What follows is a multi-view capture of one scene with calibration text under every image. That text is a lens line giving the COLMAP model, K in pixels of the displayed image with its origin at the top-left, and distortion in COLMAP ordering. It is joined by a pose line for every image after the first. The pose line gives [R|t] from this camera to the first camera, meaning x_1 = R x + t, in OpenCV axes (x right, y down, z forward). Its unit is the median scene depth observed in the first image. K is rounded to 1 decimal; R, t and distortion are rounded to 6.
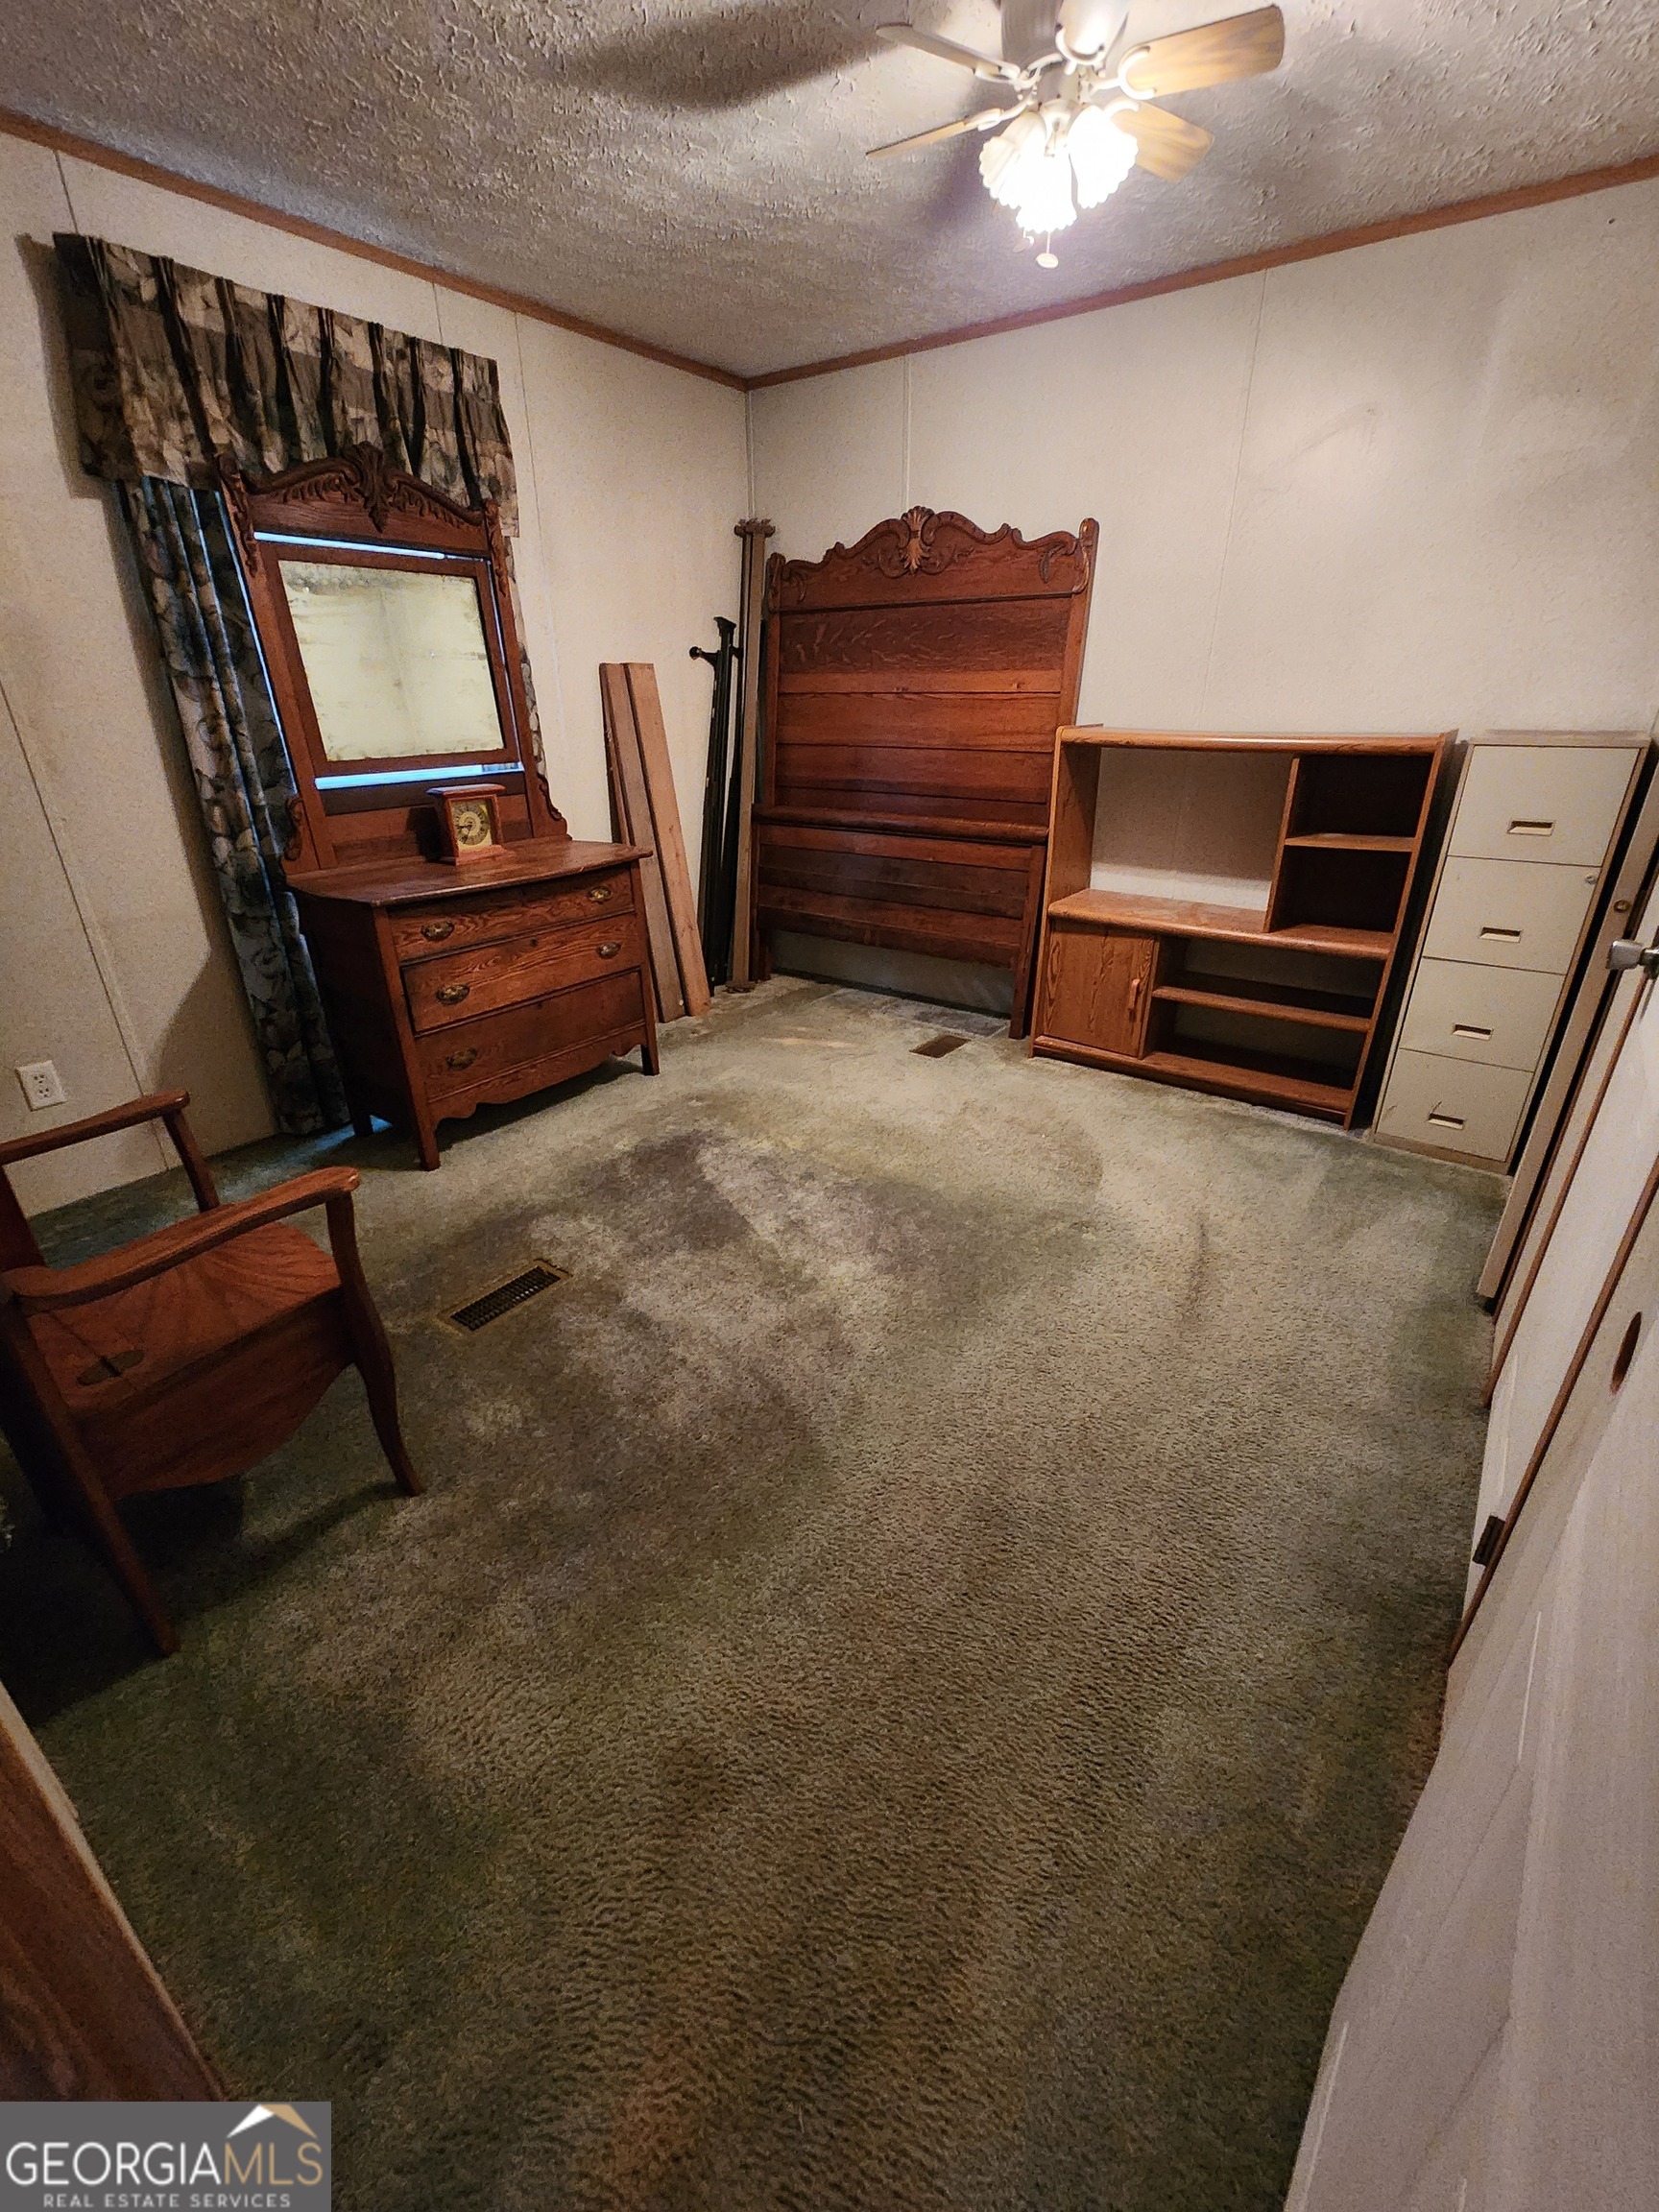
lens RADIAL K [[911.8, 0, 826.4], [0, 911.8, 1110.4], [0, 0, 1]] dist [-0.000430, 0.001203]
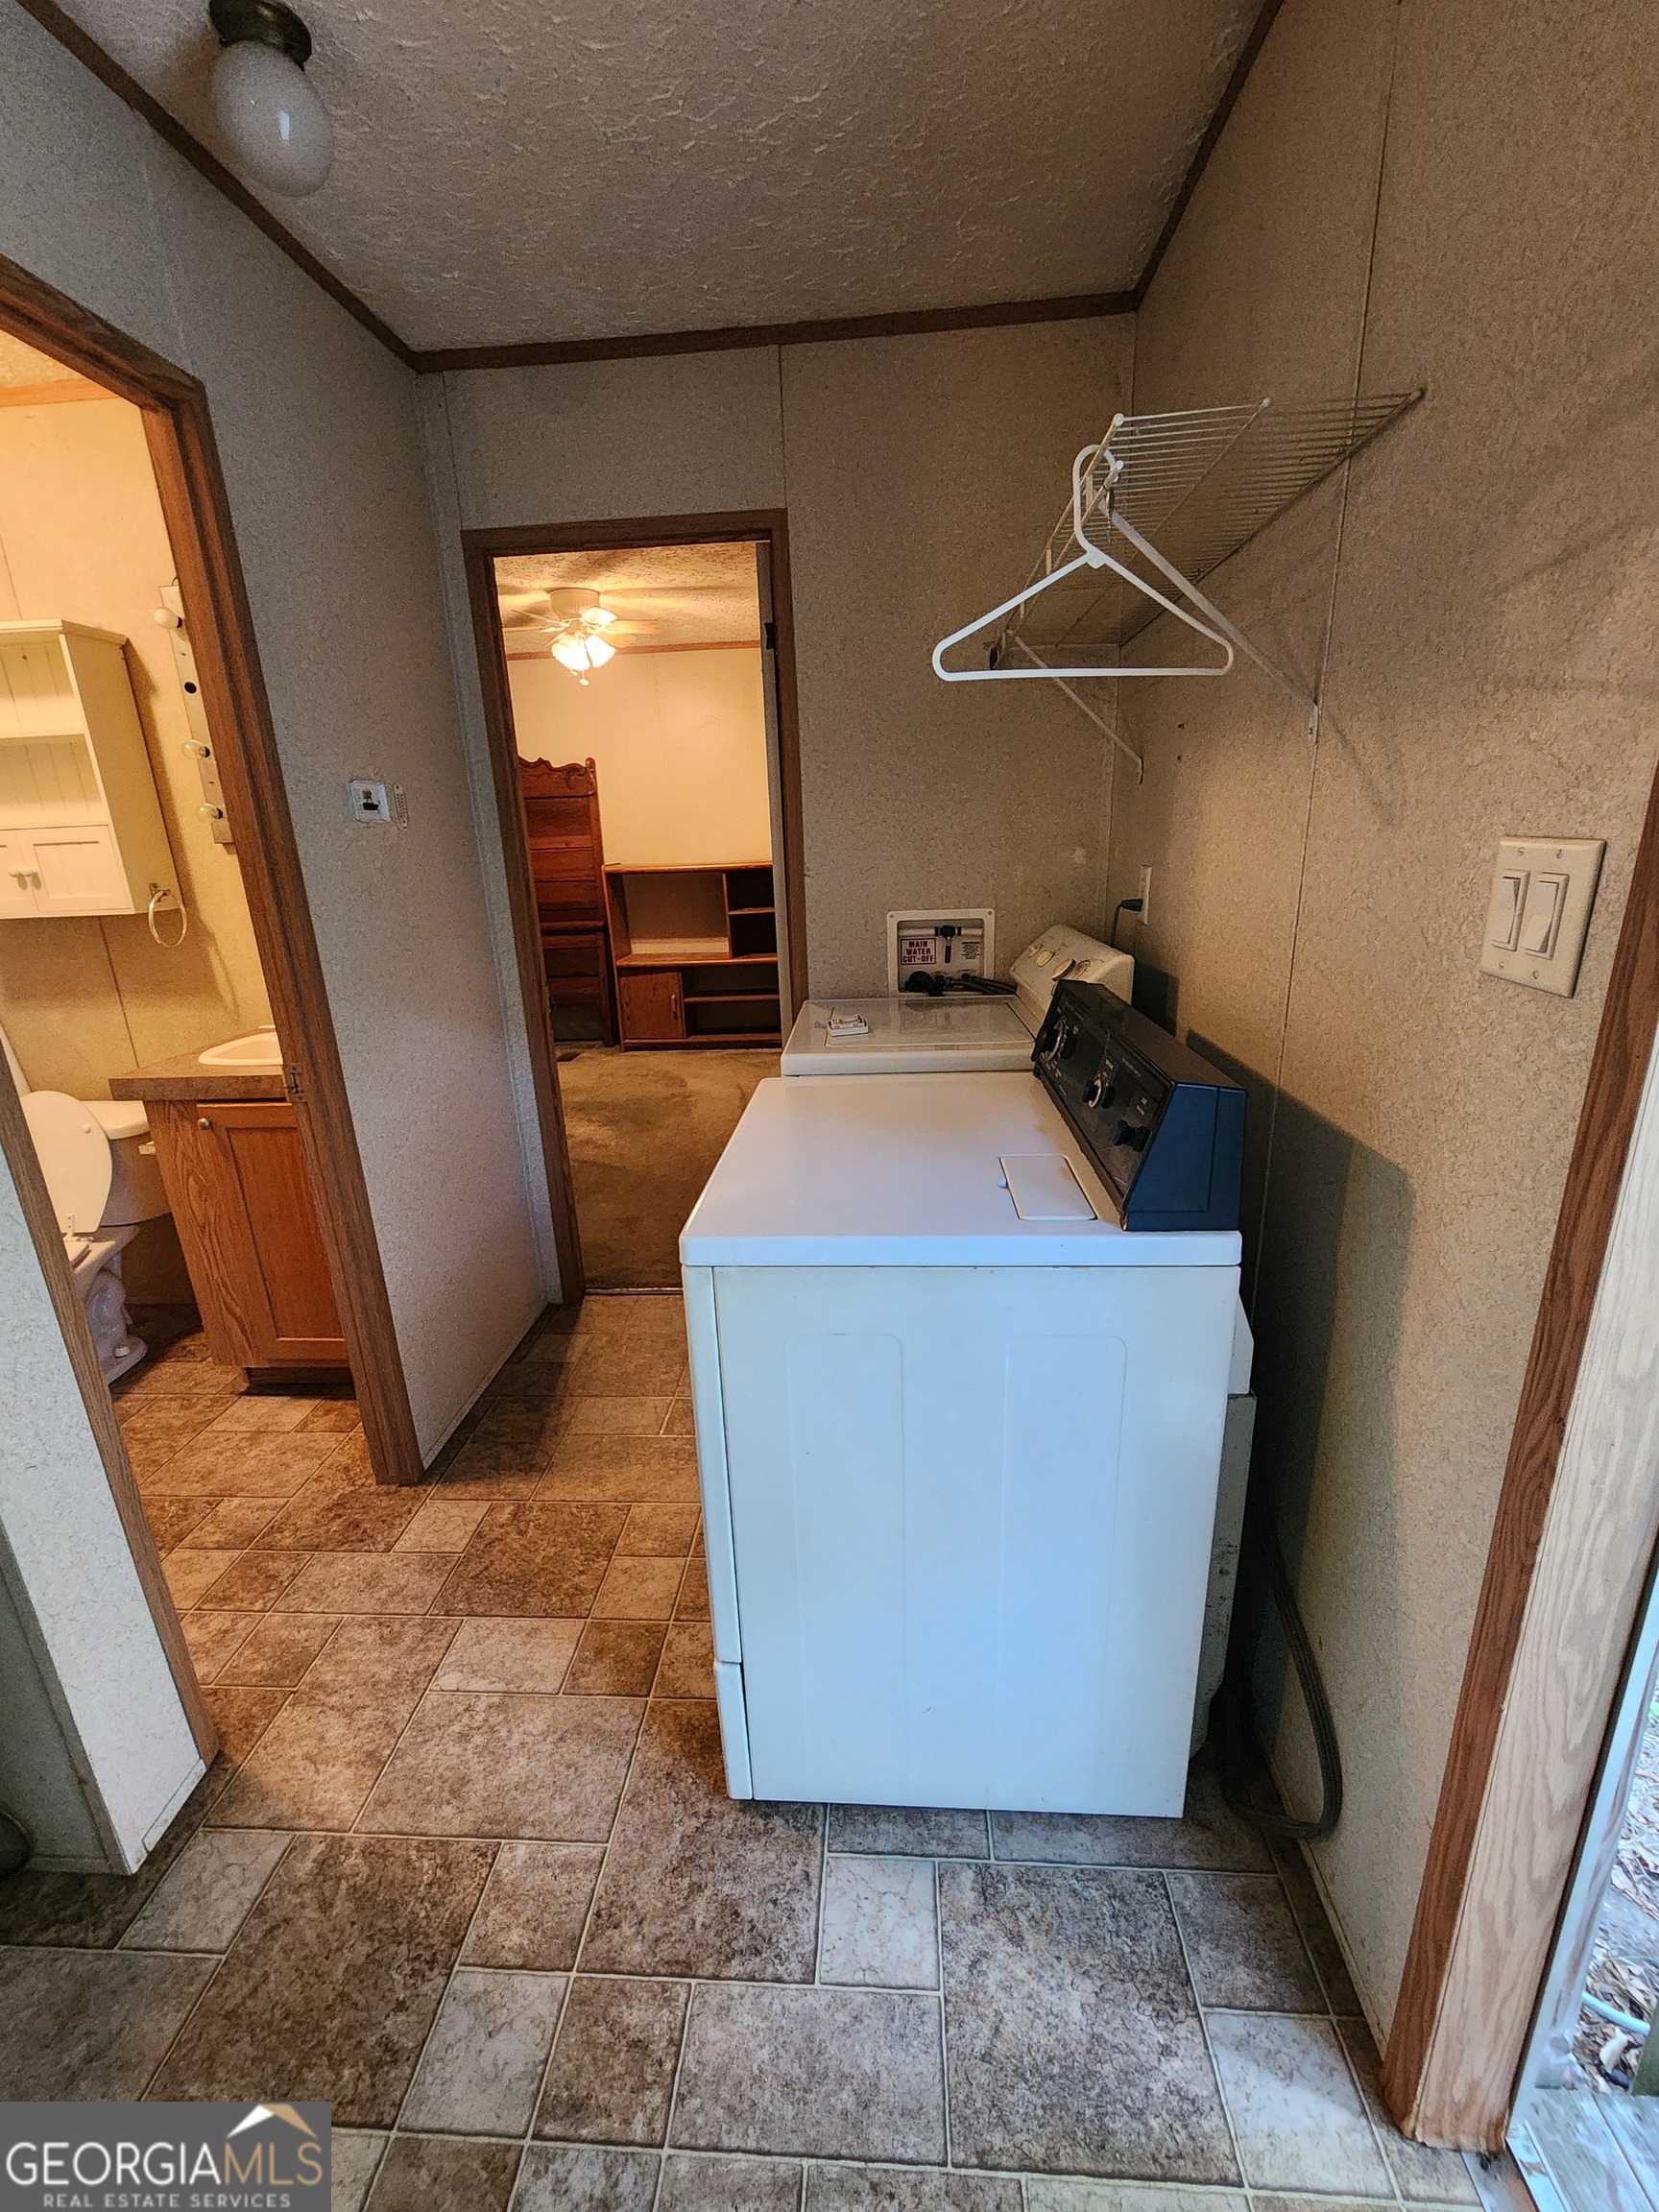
lens RADIAL K [[911.8, 0, 821.4], [0, 911.8, 1111.0], [0, 0, 1]] dist [-0.000430, 0.001203]
pose [[0.842681, -0.187808, 0.504596, -0.368339], [0.257216, 0.963753, -0.070850, 0.281940], [-0.473000, 0.189494, 0.860444, -0.651549]]
